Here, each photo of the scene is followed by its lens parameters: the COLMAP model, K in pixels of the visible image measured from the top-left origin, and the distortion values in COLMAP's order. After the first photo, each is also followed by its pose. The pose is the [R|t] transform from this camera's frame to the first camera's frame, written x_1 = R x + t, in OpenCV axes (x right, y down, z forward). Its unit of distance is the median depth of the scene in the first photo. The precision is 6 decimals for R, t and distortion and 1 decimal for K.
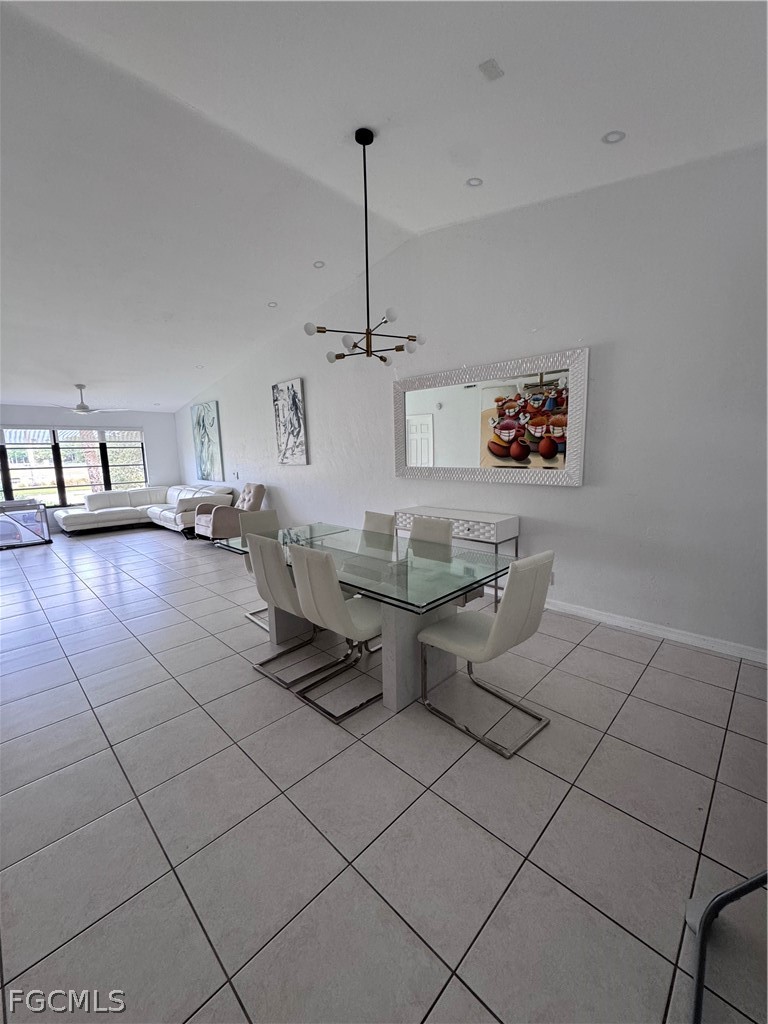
lens RADIAL K [[409.0, 0, 386.0], [0, 409.0, 511.6], [0, 0, 1]] dist [-0.000470, 0.000377]
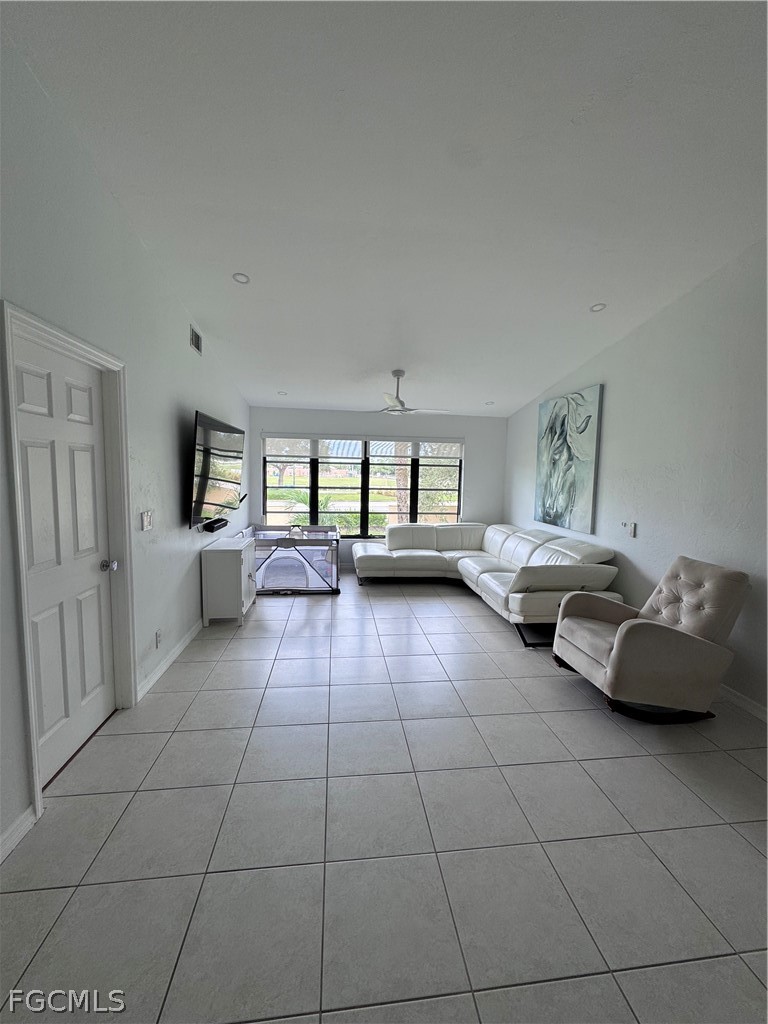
lens RADIAL K [[409.0, 0, 386.0], [0, 409.0, 511.6], [0, 0, 1]] dist [-0.000470, 0.000377]
pose [[0.779935, 0.099431, -0.617912, -0.342814], [-0.131175, 0.991341, -0.006049, -0.078877], [0.611960, 0.085773, 0.786224, 0.504532]]
